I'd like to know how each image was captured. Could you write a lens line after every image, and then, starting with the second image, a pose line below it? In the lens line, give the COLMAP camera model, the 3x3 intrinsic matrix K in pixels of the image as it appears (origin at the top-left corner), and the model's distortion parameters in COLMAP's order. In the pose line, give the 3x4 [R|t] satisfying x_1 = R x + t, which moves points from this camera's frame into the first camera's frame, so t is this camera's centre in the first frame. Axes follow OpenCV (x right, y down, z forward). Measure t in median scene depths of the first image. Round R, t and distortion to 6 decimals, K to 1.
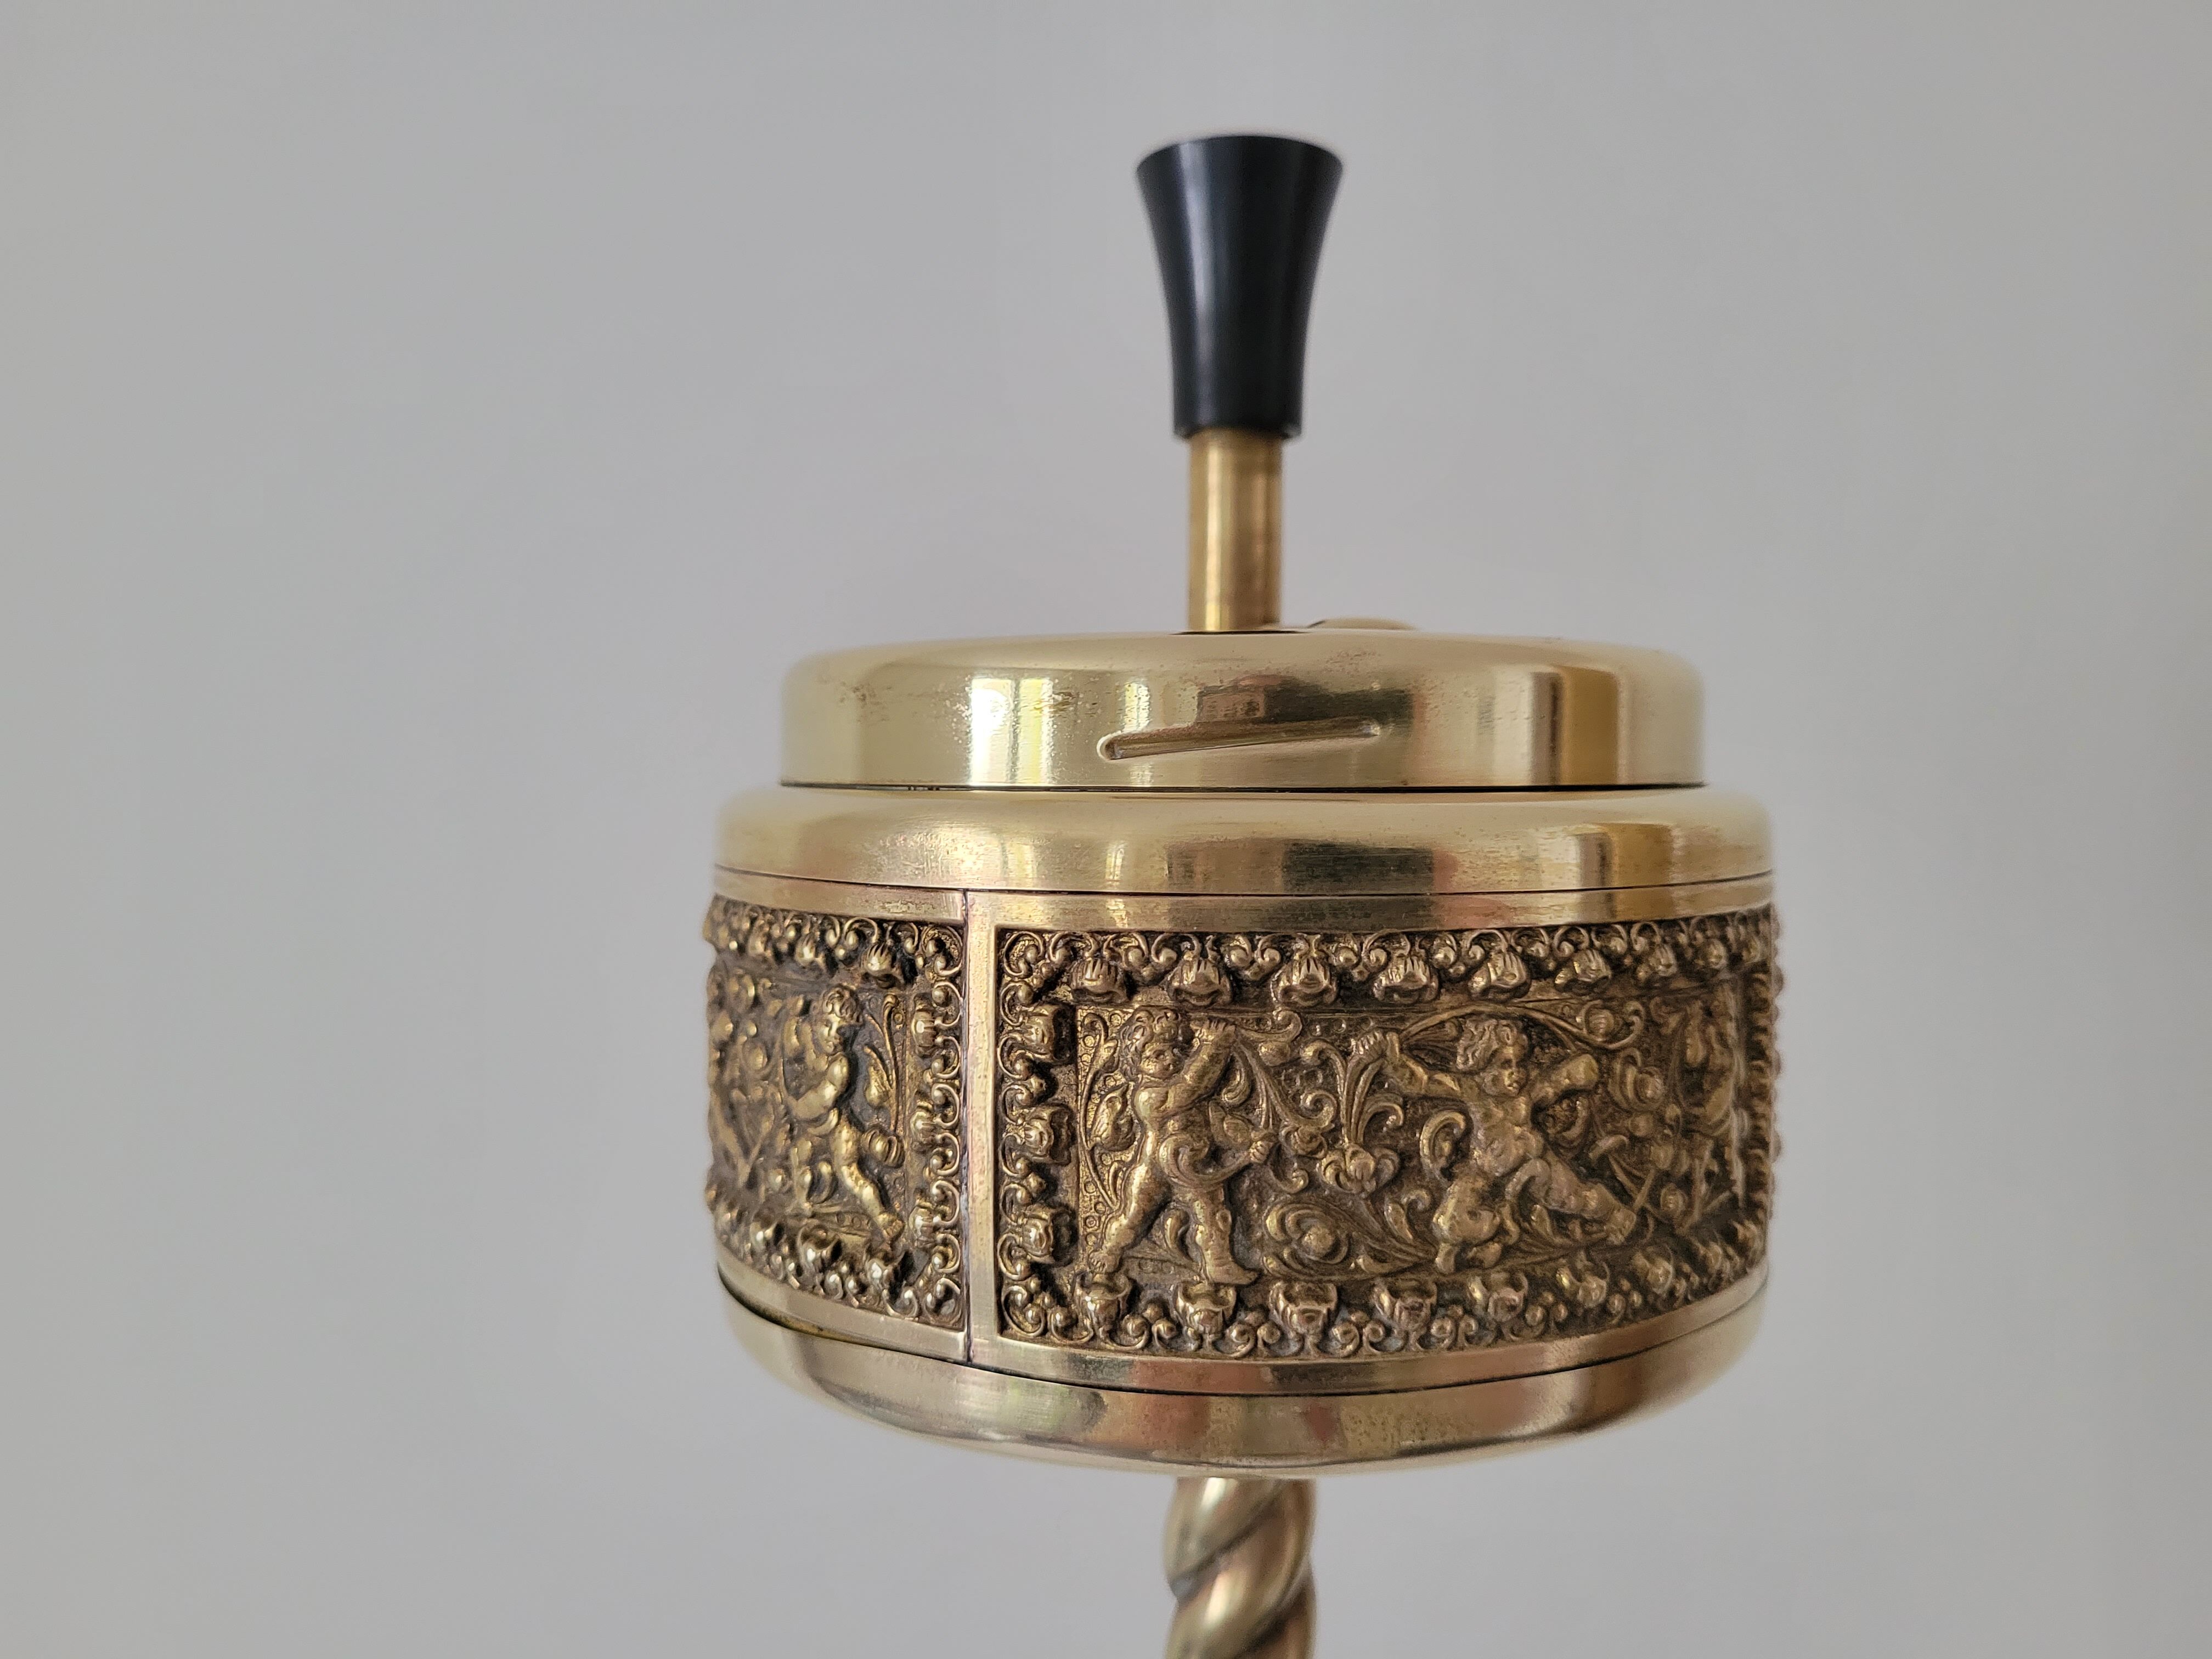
lens RADIAL K [[1646.6, 0, 1106.0], [0, 1646.6, 829.5], [0, 0, 1]] dist [-0.038033, -0.000232]
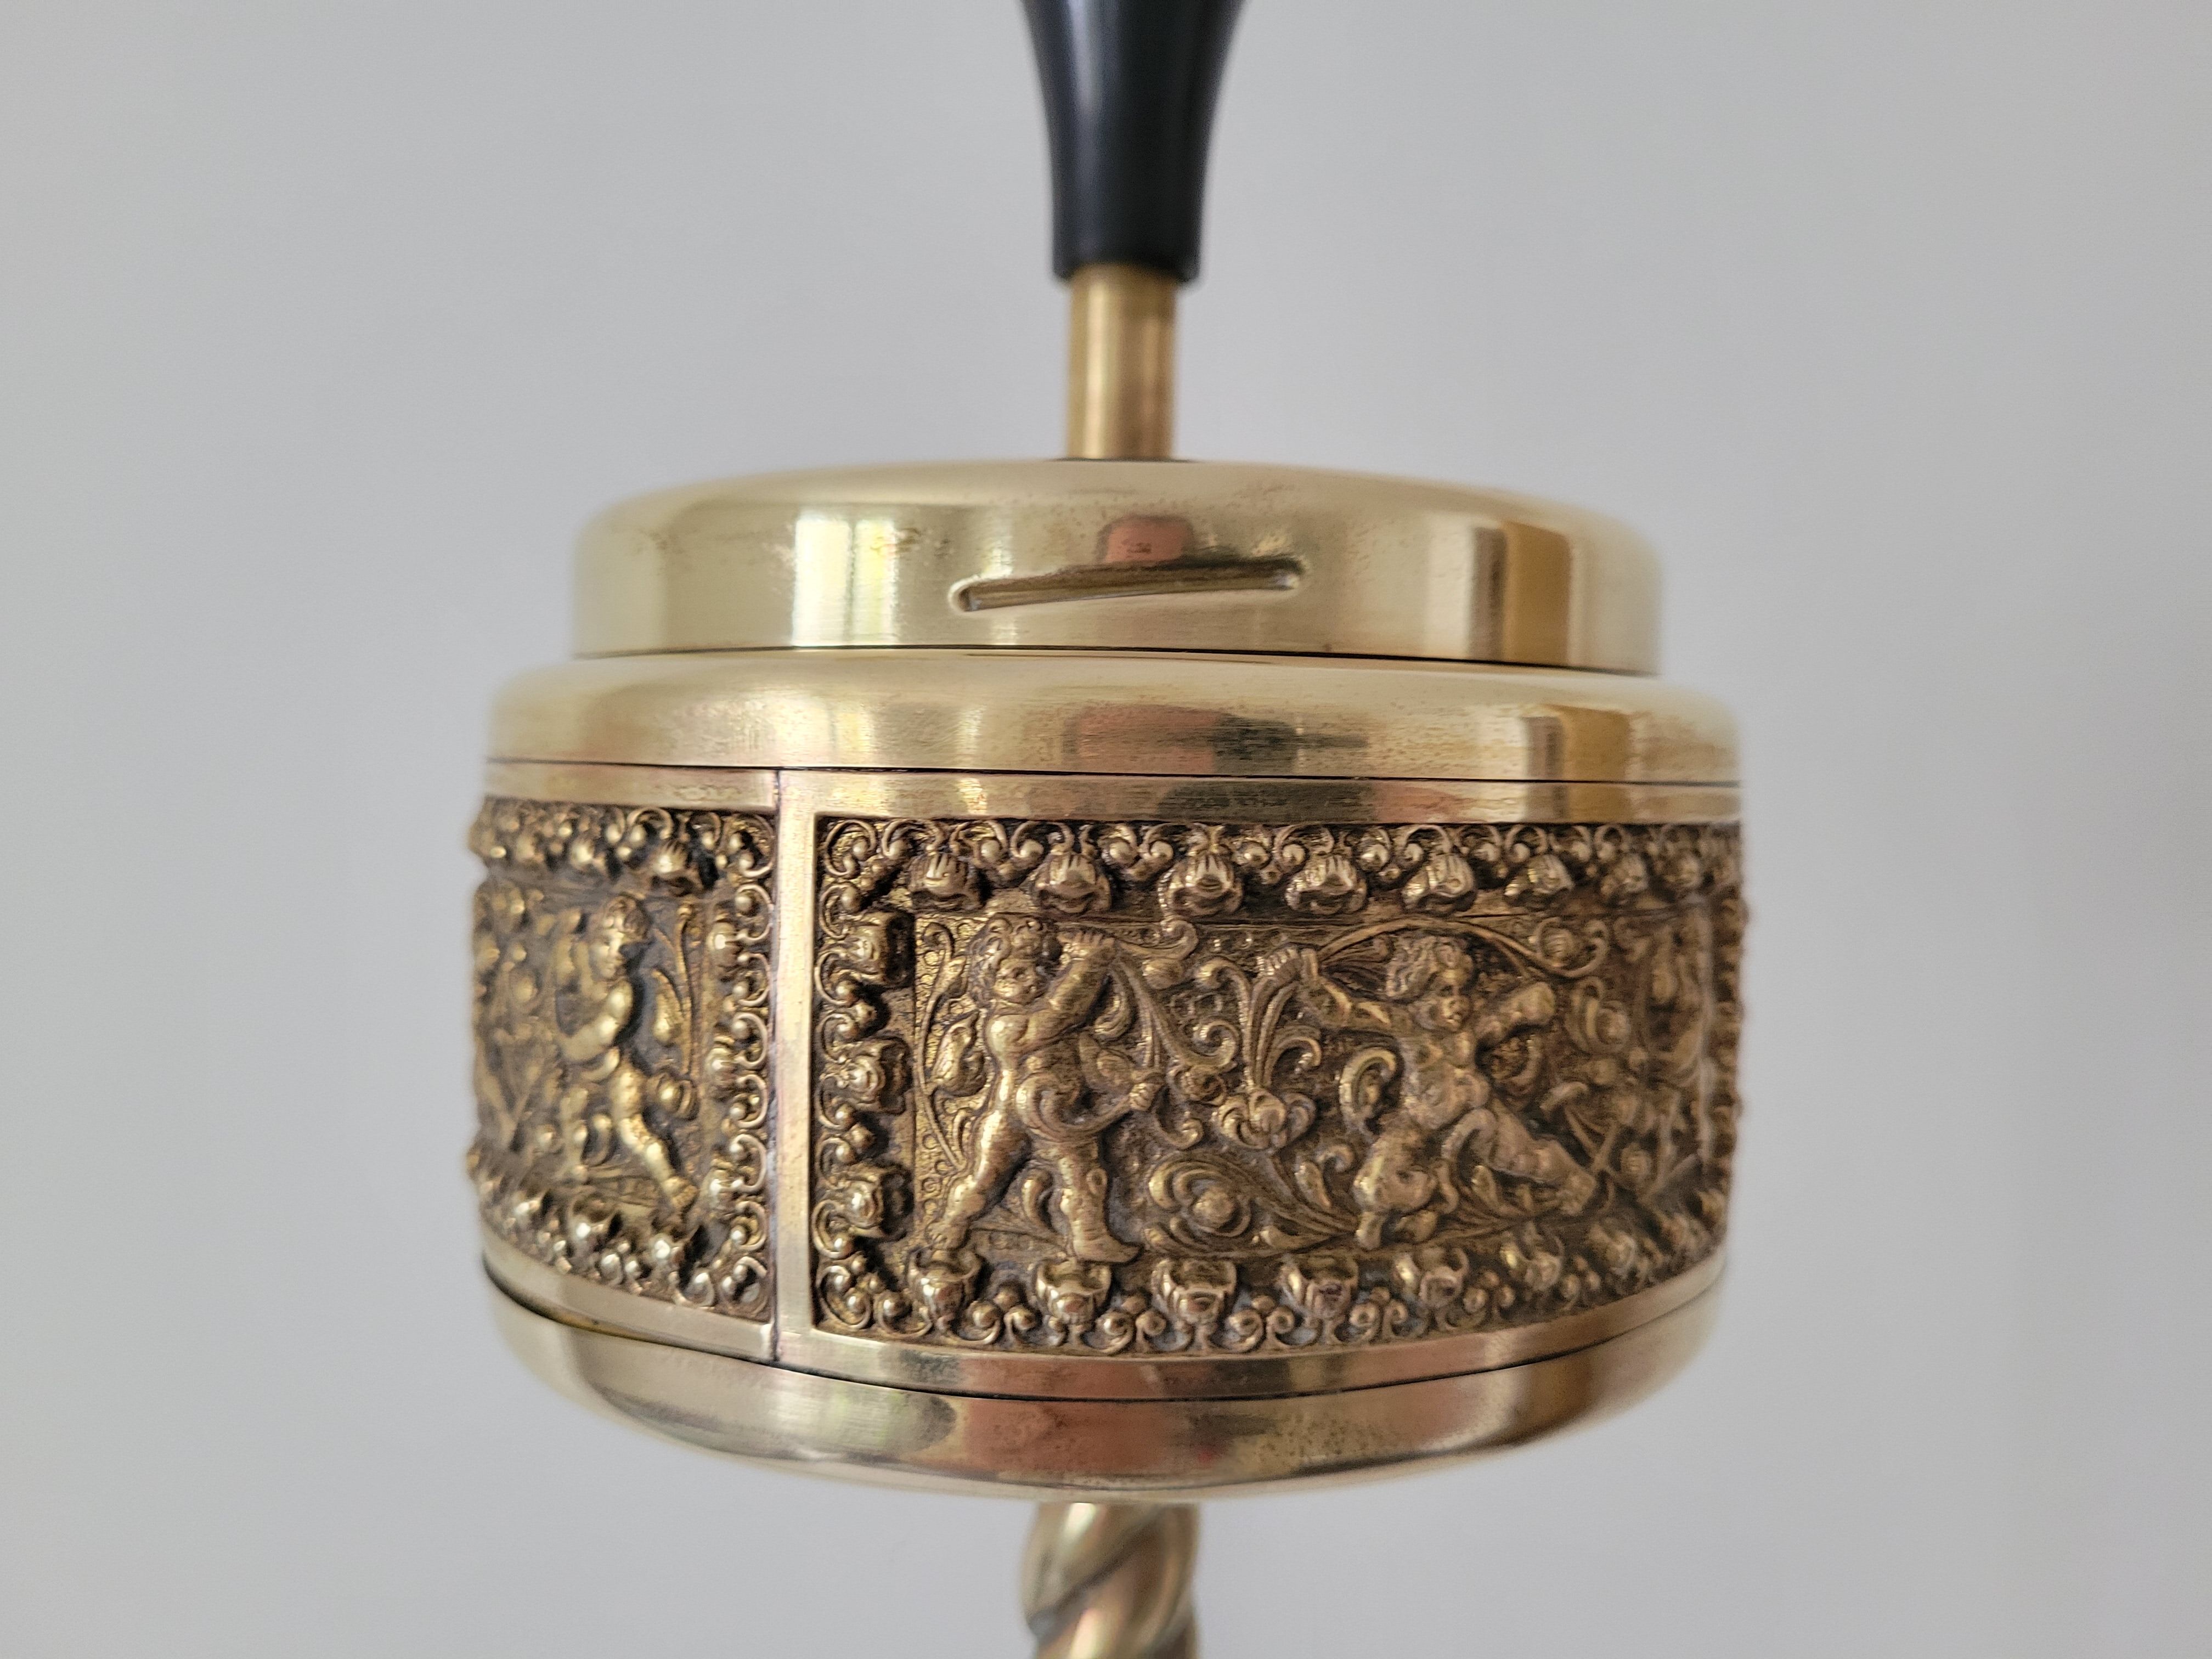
lens RADIAL K [[1697.1, 0, 1106.0], [0, 1697.1, 829.5], [0, 0, 1]] dist [-0.044152, -0.004967]
pose [[0.997128, 0.015810, 0.074071, 0.012349], [-0.016187, 0.999859, 0.004490, 0.061195], [-0.073989, -0.005676, 0.997243, 0.175648]]
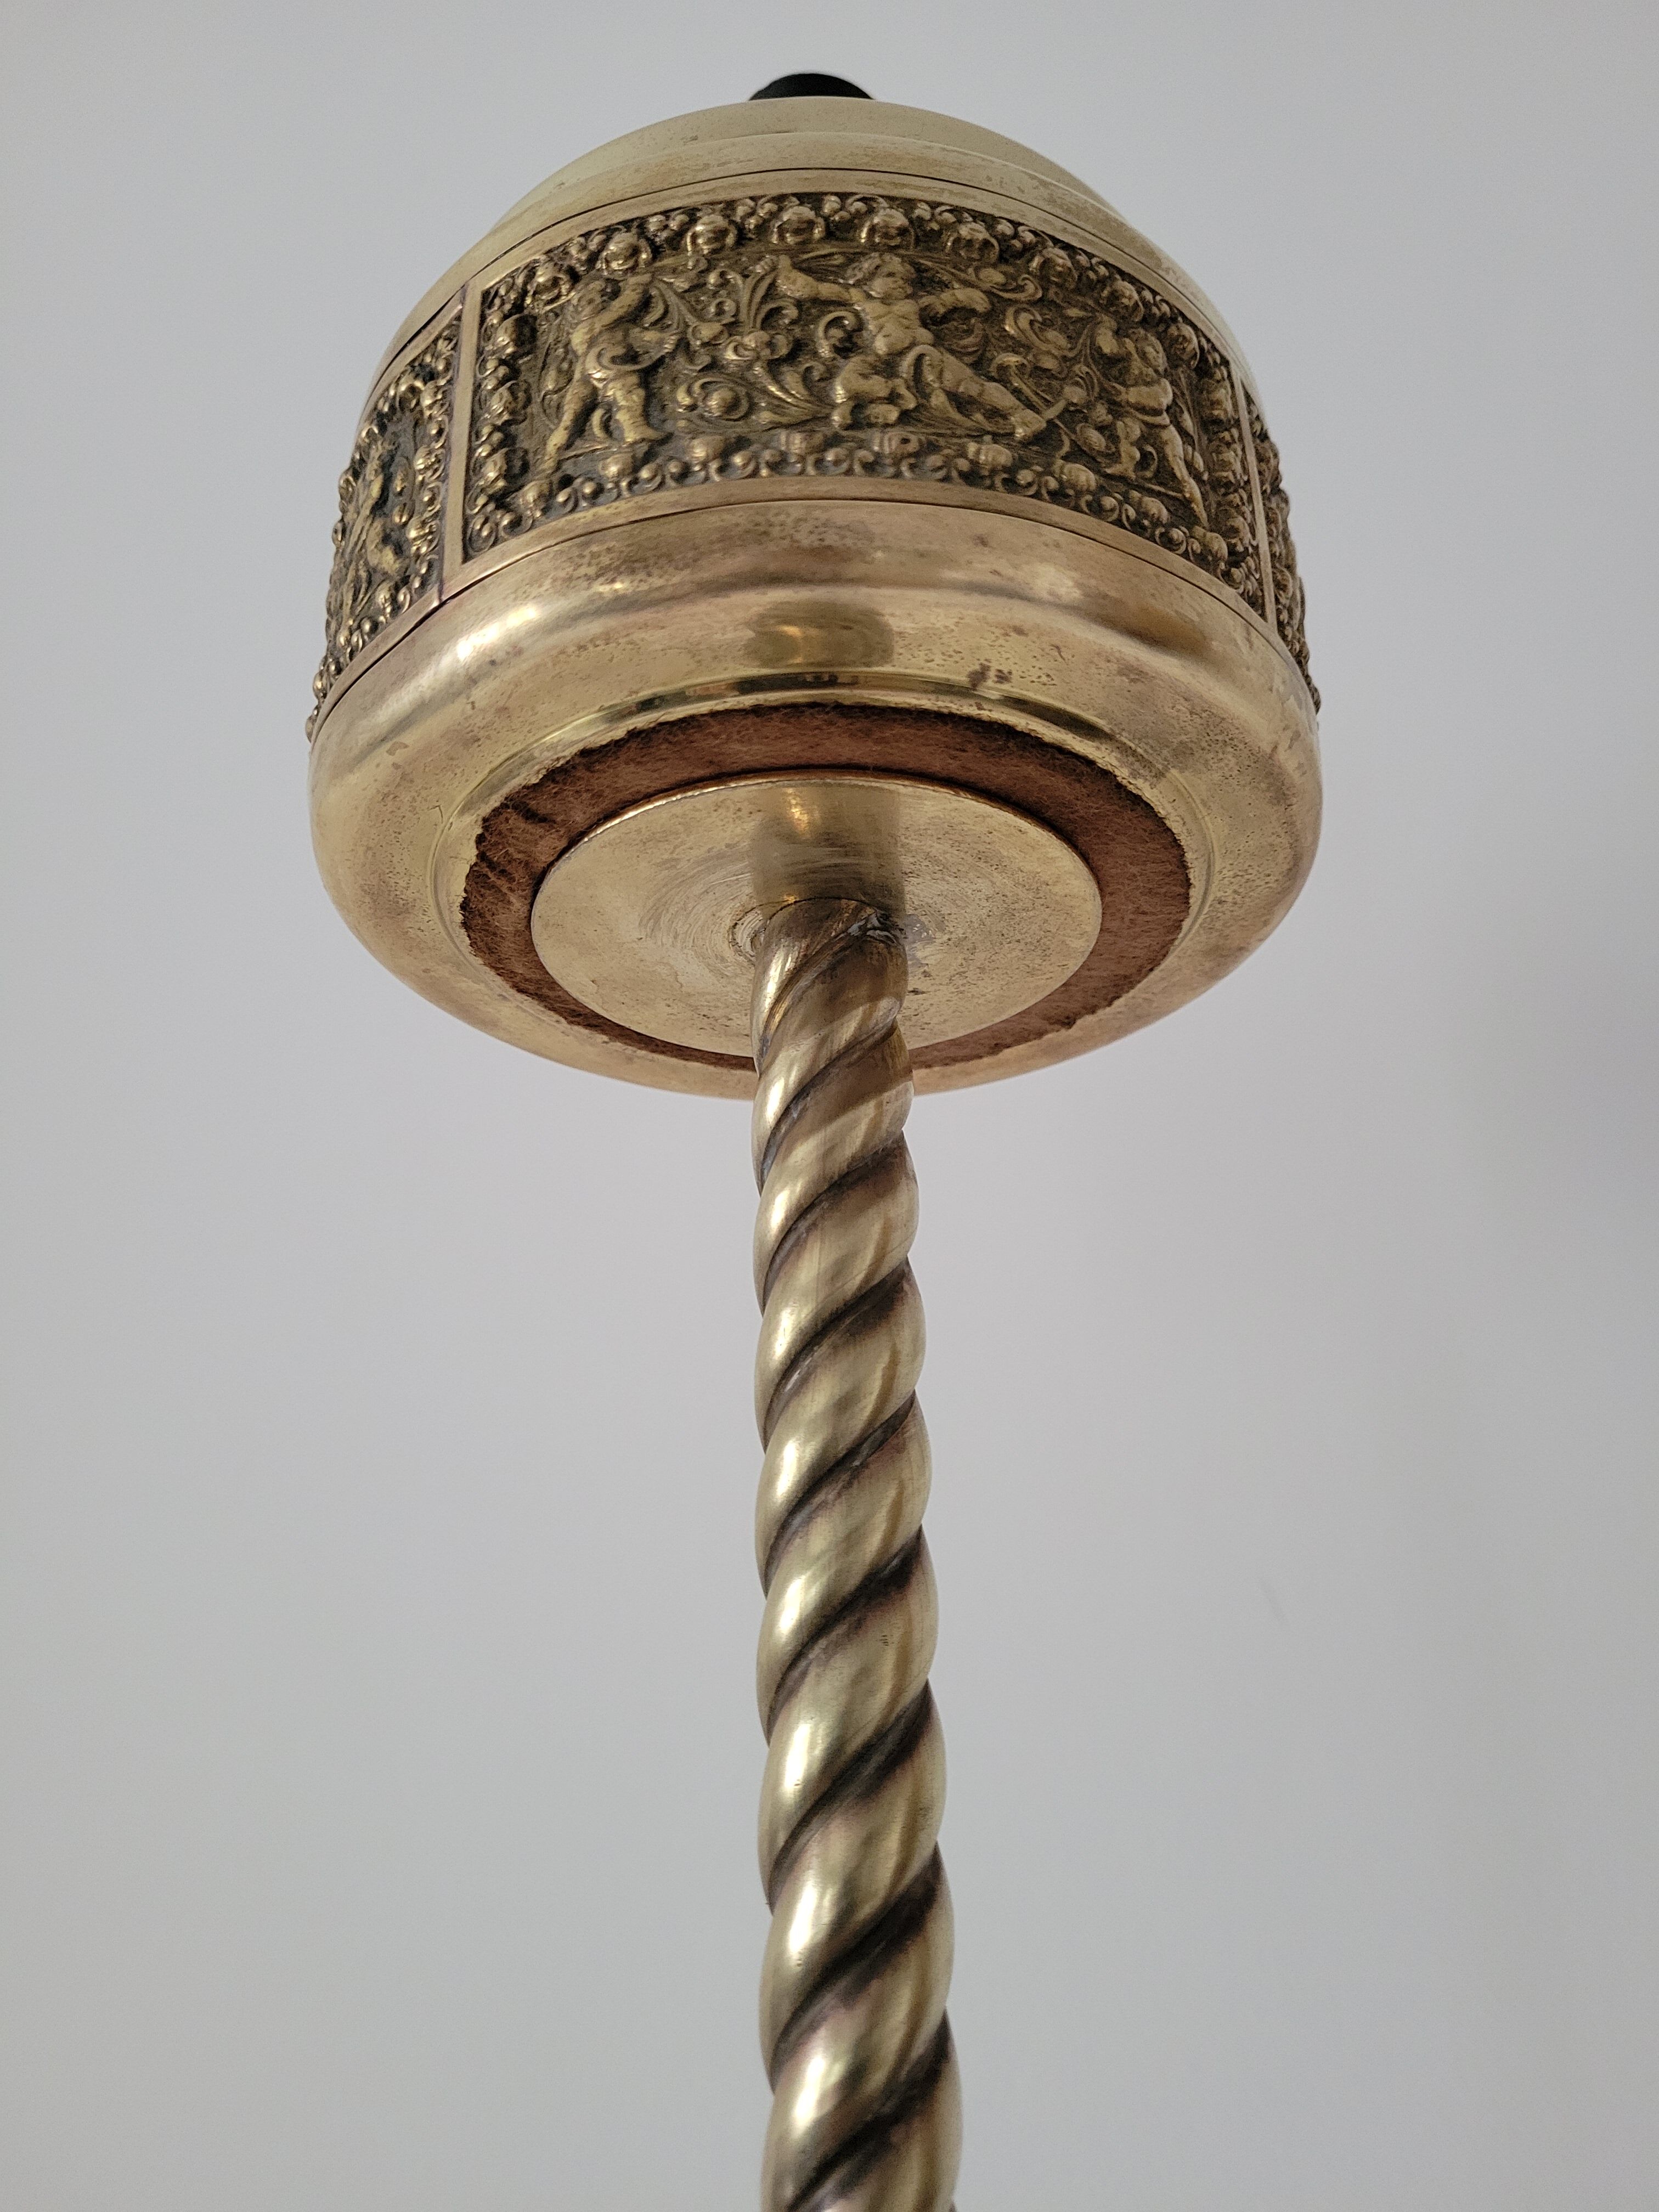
lens RADIAL K [[1646.6, 0, 827.9], [0, 1646.6, 1149.3], [0, 0, 1]] dist [-0.038033, -0.000232]
pose [[0.982953, -0.079910, -0.165582, 0.334612], [0.012444, 0.927459, -0.373717, 1.107730], [0.183435, 0.365286, 0.912643, 0.183680]]
